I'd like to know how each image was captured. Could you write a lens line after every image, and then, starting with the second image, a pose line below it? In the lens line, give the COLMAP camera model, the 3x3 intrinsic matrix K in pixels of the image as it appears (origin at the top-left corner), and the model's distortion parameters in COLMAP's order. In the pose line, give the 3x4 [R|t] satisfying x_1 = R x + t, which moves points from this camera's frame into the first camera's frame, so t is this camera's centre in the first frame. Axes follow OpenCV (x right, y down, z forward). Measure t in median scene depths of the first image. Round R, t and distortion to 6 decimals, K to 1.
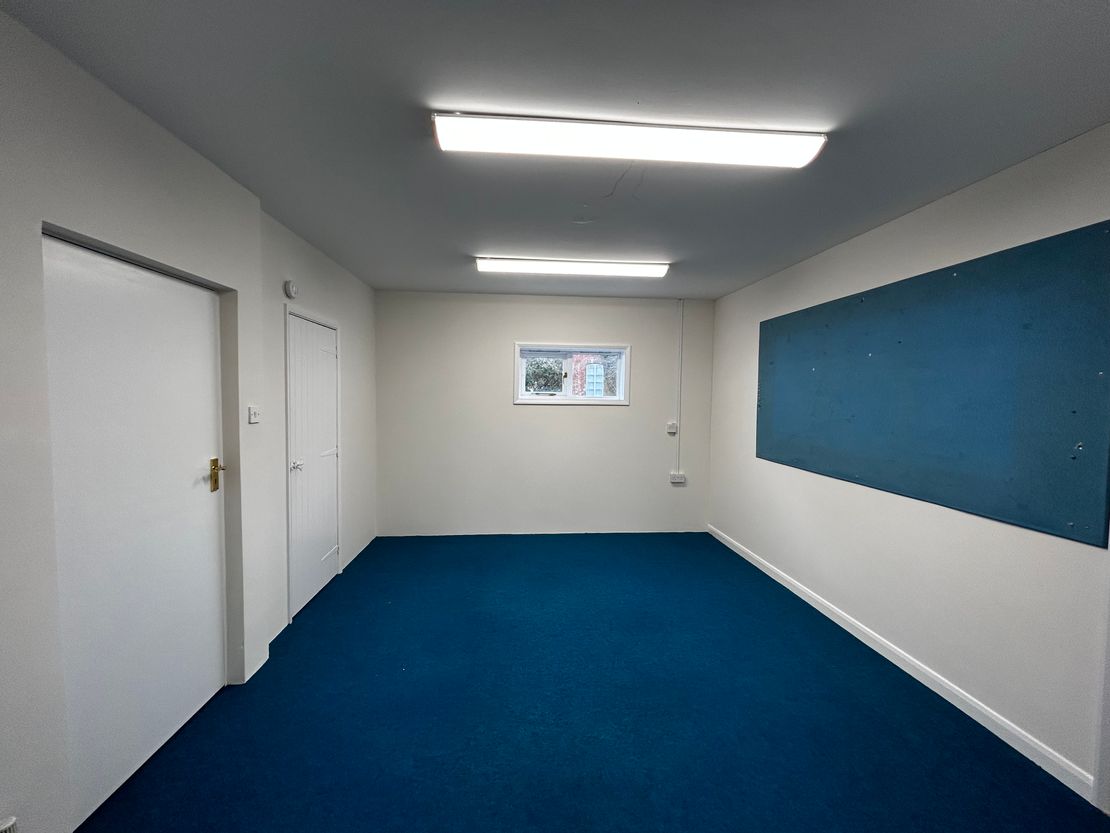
lens RADIAL K [[448.2, 0, 551.1], [0, 448.2, 416.7], [0, 0, 1]] dist [0.000458, -0.000024]
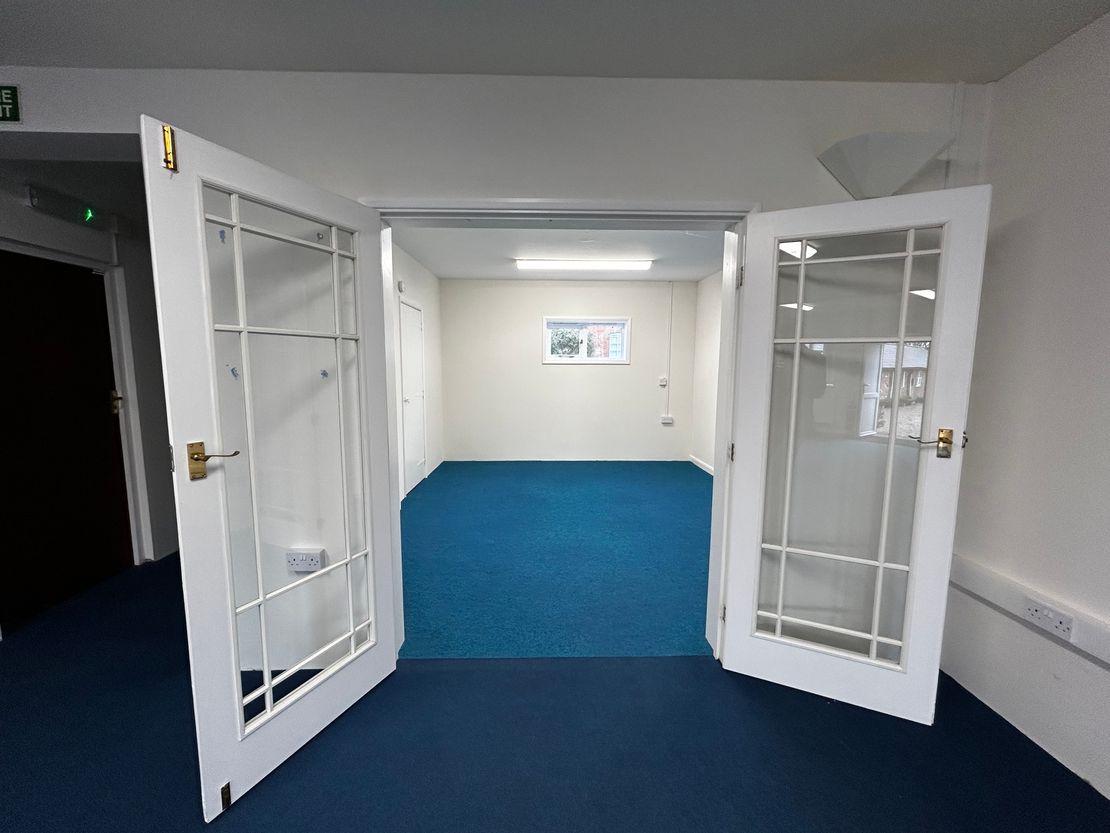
lens RADIAL K [[448.2, 0, 557.0], [0, 448.2, 413.4], [0, 0, 1]] dist [0.000458, -0.000024]
pose [[0.998946, -0.002133, -0.045855, 0.020392], [0.004767, 0.998339, 0.057411, 0.041248], [0.045657, -0.057570, 0.997297, -0.321789]]
